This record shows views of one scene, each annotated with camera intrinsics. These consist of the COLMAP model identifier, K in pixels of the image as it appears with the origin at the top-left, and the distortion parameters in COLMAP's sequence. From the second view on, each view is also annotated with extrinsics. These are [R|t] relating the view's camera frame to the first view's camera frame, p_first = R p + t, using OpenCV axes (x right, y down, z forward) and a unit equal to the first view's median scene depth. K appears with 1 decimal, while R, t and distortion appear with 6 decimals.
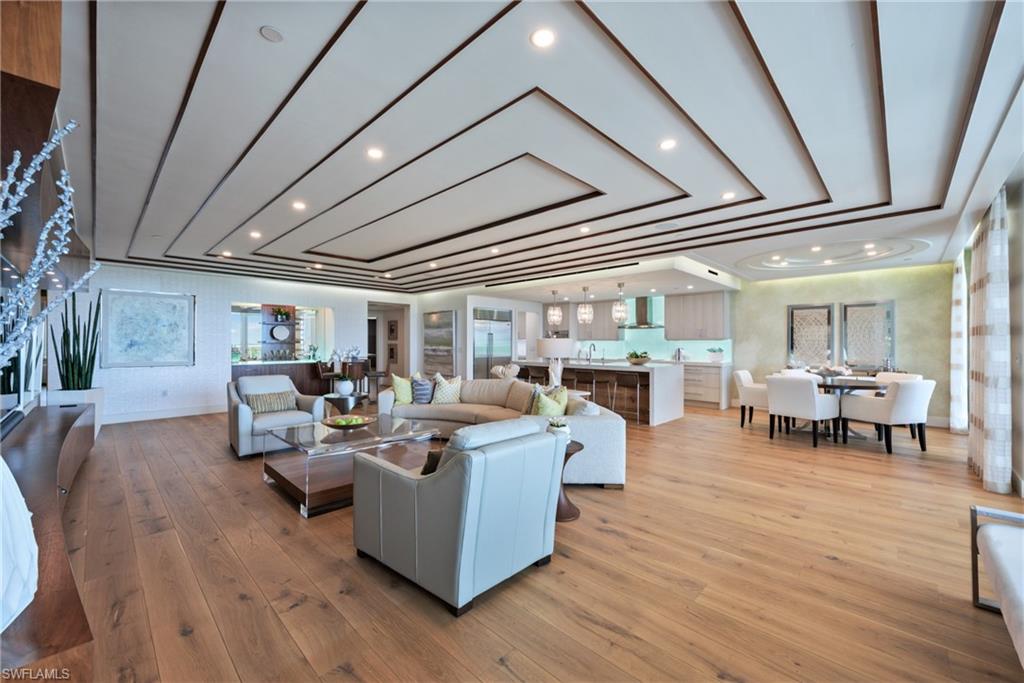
lens RADIAL K [[397.9, 0, 512.0], [0, 397.9, 343.2], [0, 0, 1]] dist [-0.000030, 0.000271]
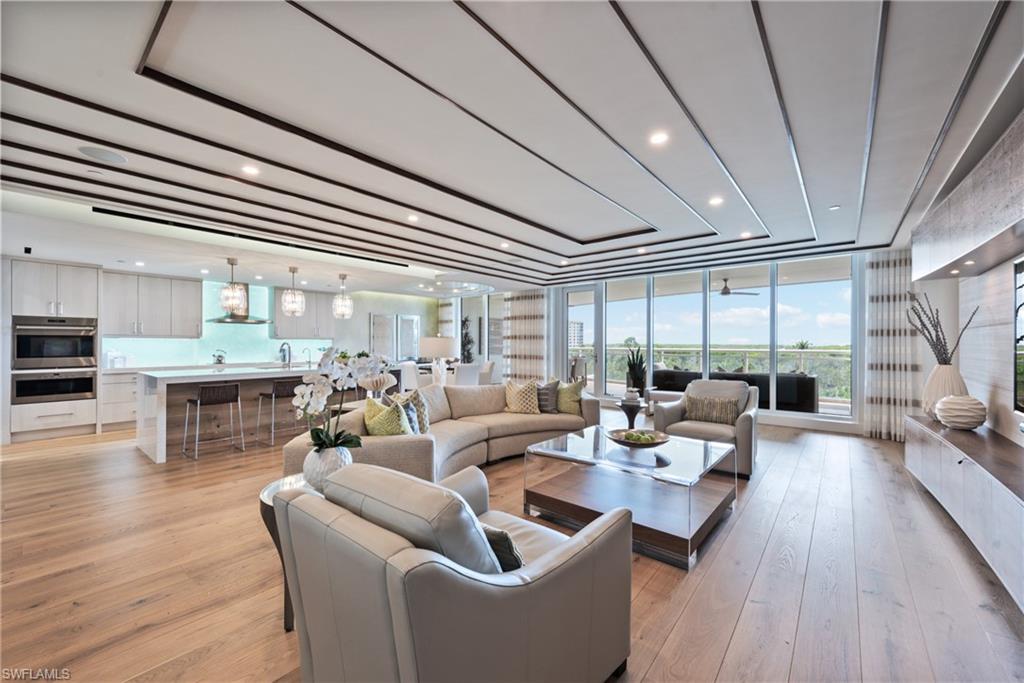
lens RADIAL K [[397.9, 0, 512.0], [0, 397.9, 343.2], [0, 0, 1]] dist [-0.000030, 0.000271]
pose [[-0.080784, -0.000159, 0.996732, -0.533397], [-0.001716, 0.999999, 0.000021, 0.001101], [-0.996730, -0.001708, -0.080784, 0.579351]]
